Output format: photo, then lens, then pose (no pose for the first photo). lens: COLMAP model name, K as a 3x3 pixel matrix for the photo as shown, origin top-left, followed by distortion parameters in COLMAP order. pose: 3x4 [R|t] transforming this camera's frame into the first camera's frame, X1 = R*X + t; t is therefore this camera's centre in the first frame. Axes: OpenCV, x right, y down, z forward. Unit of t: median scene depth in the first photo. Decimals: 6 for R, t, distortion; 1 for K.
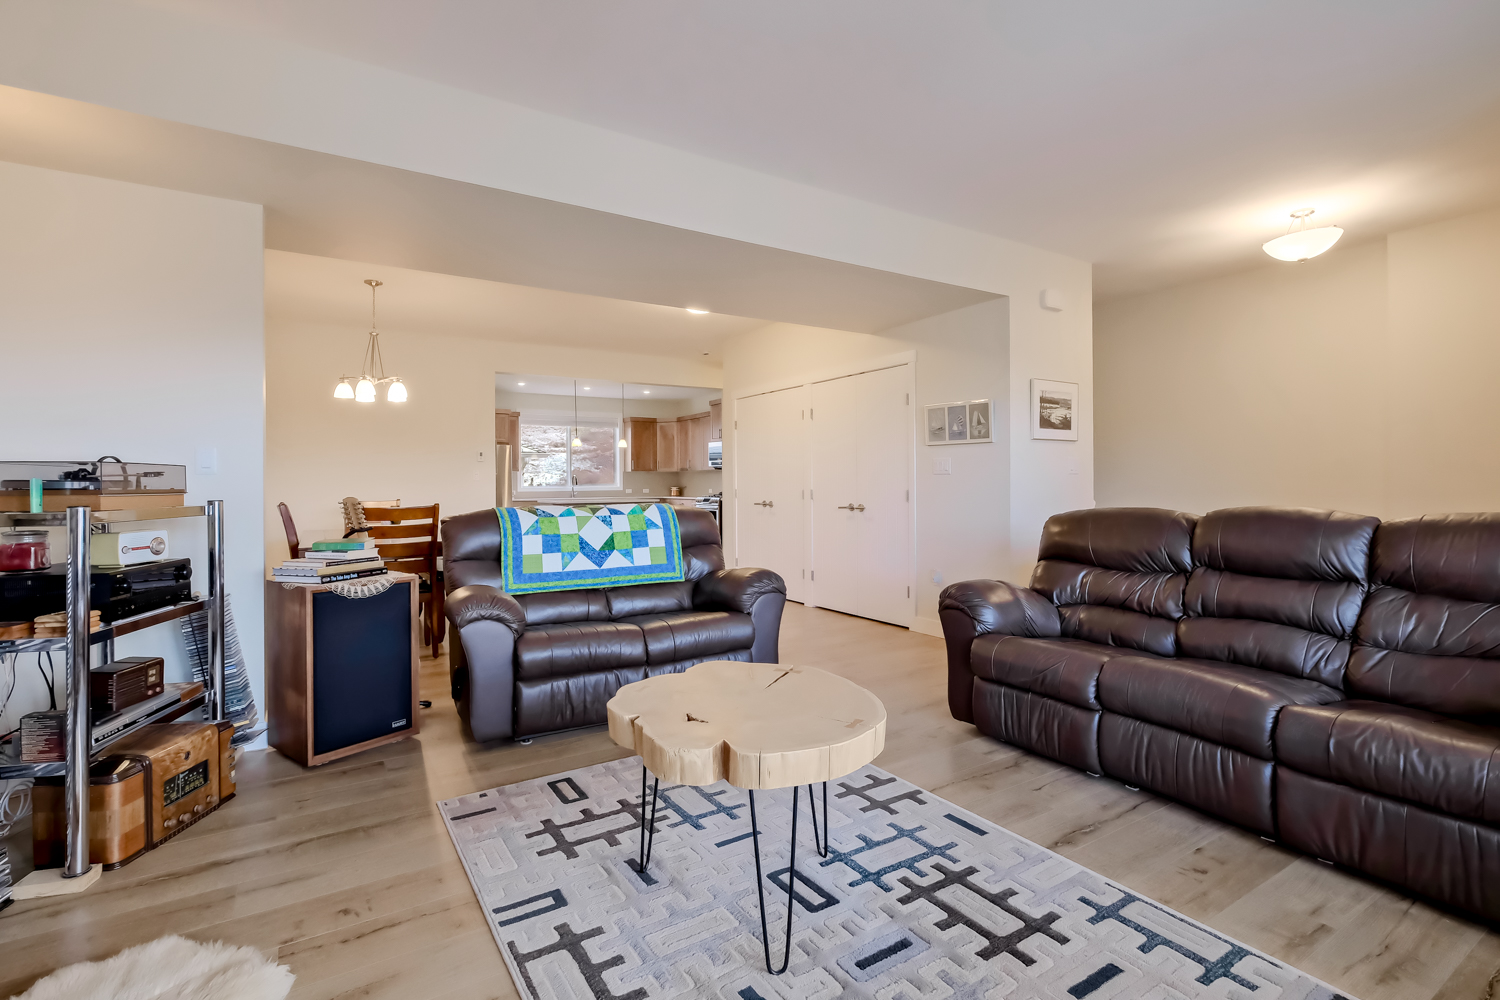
lens RADIAL K [[703.8, 0, 752.0], [0, 703.8, 487.4], [0, 0, 1]] dist [0.002625, -0.001229]
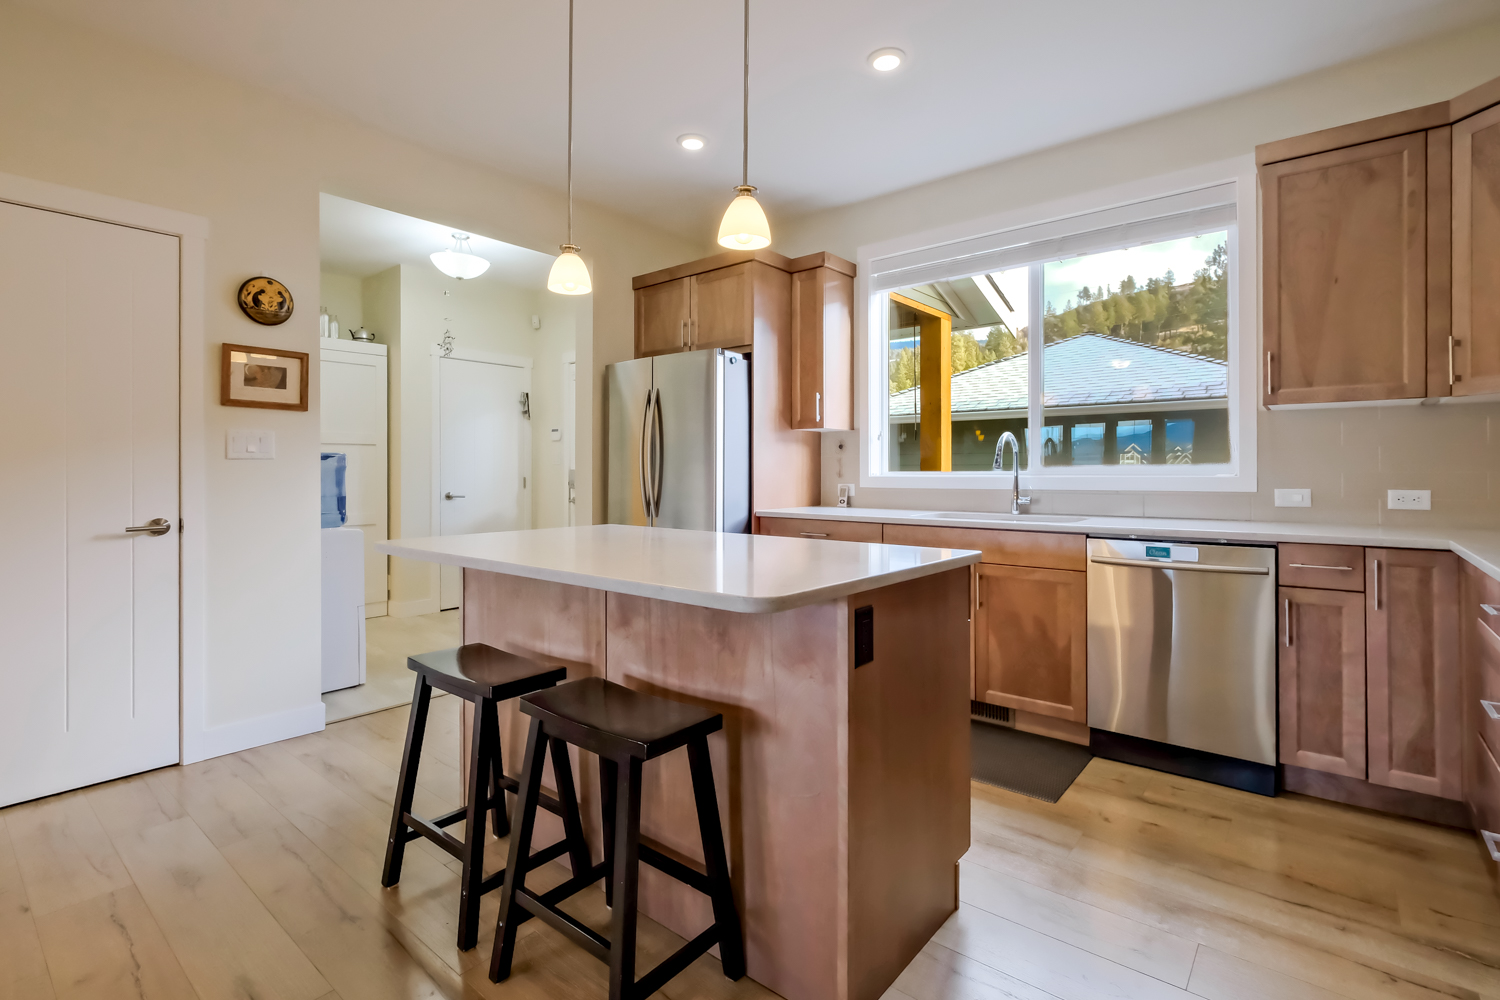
lens RADIAL K [[703.8, 0, 737.7], [0, 703.8, 470.1], [0, 0, 1]] dist [0.002625, -0.001229]
pose [[0.300269, 0.008528, -0.953816, -0.017834], [-0.008145, 0.999947, 0.006376, -0.003464], [0.953820, 0.005854, 0.300322, 0.773697]]
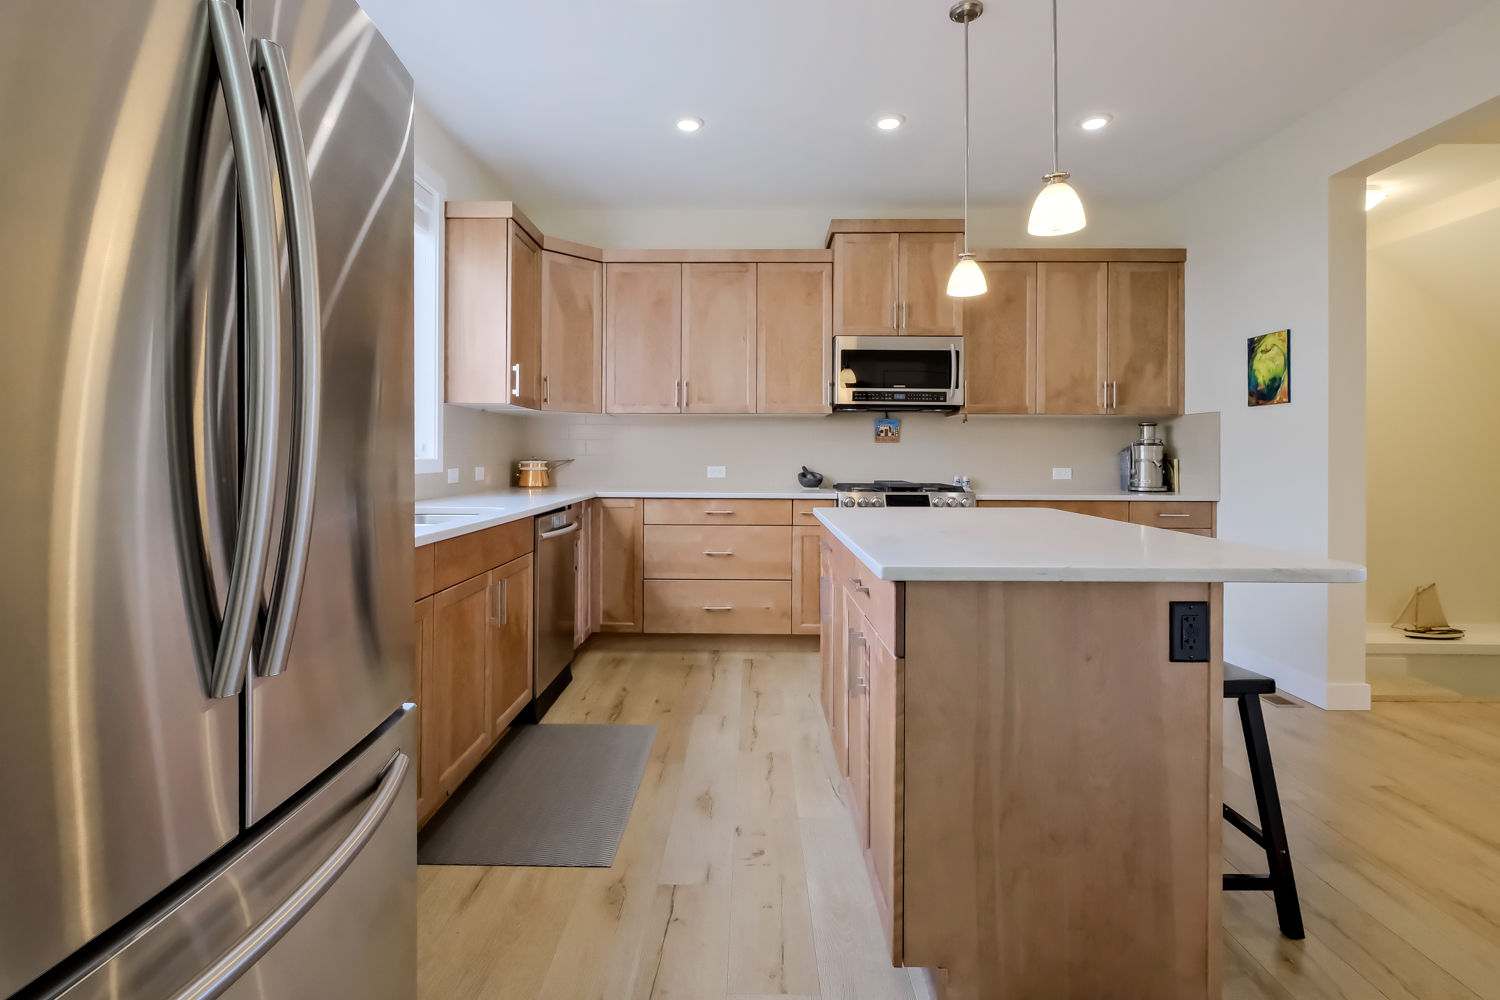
lens RADIAL K [[703.8, 0, 739.0], [0, 703.8, 453.7], [0, 0, 1]] dist [0.002625, -0.001229]
pose [[0.549141, 0.011446, 0.835652, -0.342541], [-0.003958, 0.999931, -0.011095, -0.001027], [-0.835721, 0.002785, 0.549148, 0.763899]]
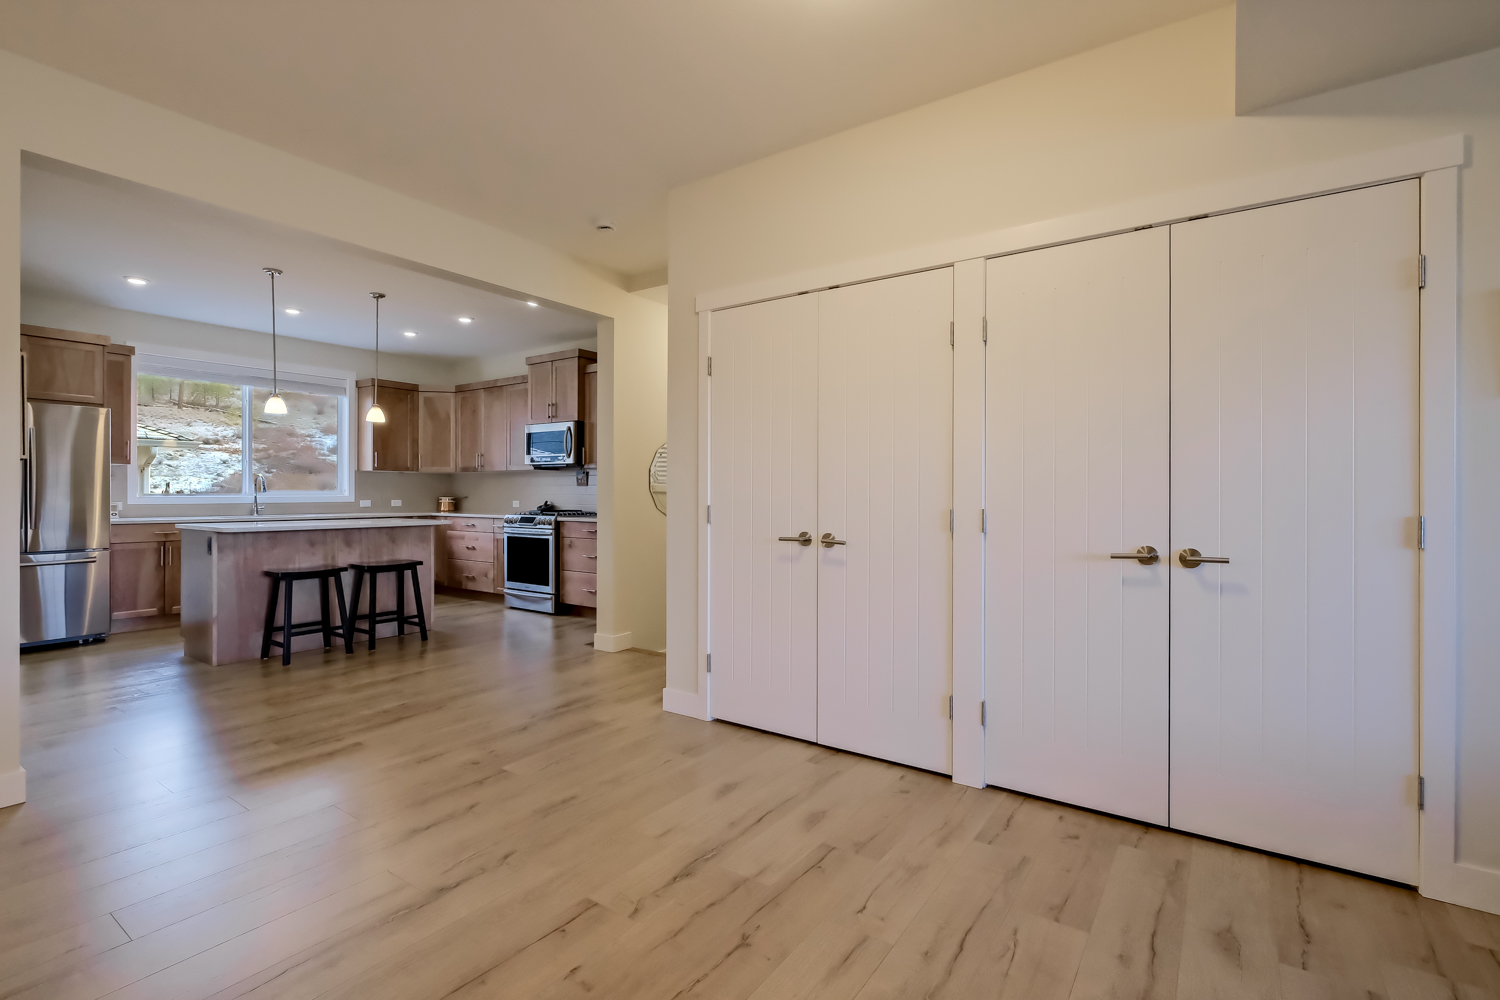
lens RADIAL K [[703.8, 0, 751.3], [0, 703.8, 495.7], [0, 0, 1]] dist [0.002625, -0.001229]
pose [[0.925329, 0.011708, 0.378984, -0.099293], [-0.009743, 0.999927, -0.007104, -0.000401], [-0.379039, 0.002881, 0.925376, 0.326854]]
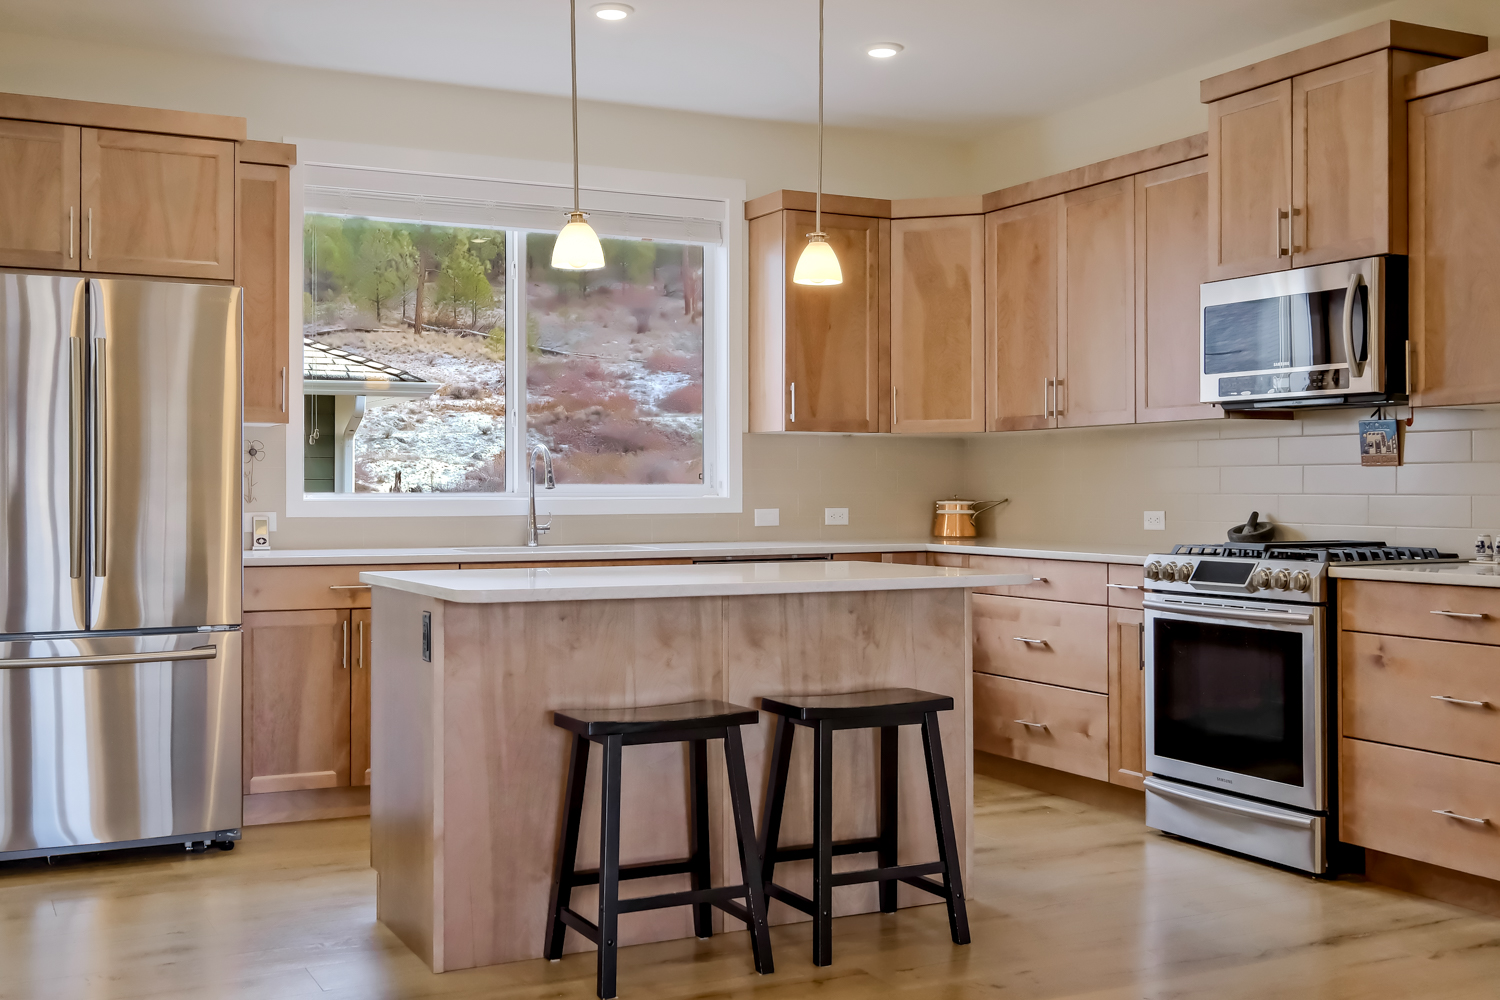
lens RADIAL K [[1632.0, 0, 737.6], [0, 1632.0, 489.1], [0, 0, 1]] dist [0.016225, 0.000000]
pose [[0.994870, 0.010077, -0.100661, -0.131190], [-0.010756, 0.999923, -0.006207, -0.000704], [0.100591, 0.007258, 0.994901, 0.469049]]
